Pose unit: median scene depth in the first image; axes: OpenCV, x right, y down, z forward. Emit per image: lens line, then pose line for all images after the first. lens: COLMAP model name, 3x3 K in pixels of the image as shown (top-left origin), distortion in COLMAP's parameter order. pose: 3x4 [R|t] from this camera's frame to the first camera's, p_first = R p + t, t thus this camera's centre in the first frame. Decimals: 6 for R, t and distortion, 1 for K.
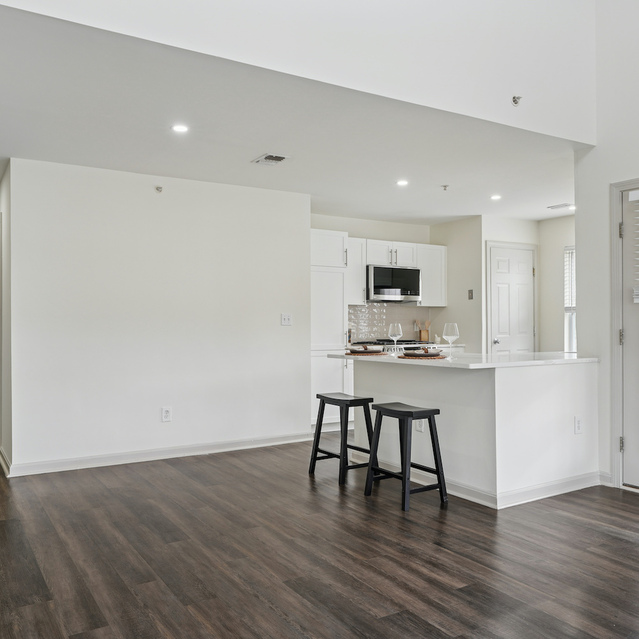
lens RADIAL K [[620.9, 0, 319.5], [0, 620.9, 319.5], [0, 0, 1]] dist [-0.008095, -0.000605]
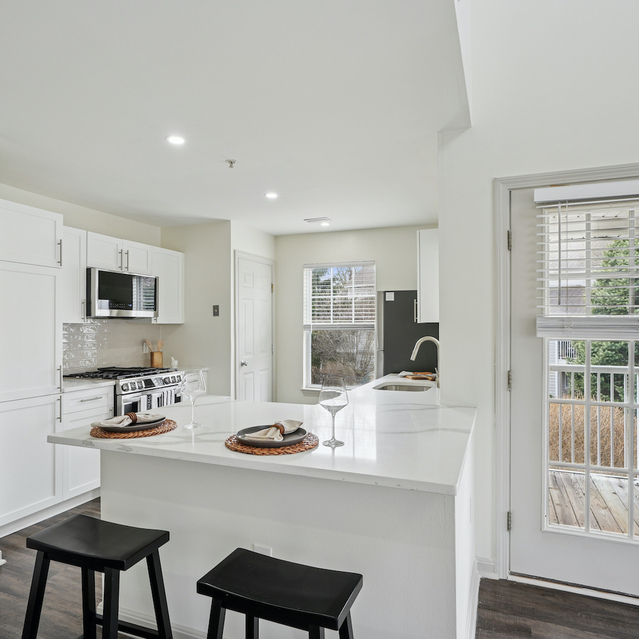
lens RADIAL K [[436.4, 0, 302.9], [0, 436.4, 320.1], [0, 0, 1]] dist [-0.005986, 0.000830]
pose [[0.803829, 0.004056, 0.594846, -0.022478], [-0.004409, 0.999990, -0.000861, -0.027738], [-0.594843, -0.001930, 0.803839, 0.449551]]
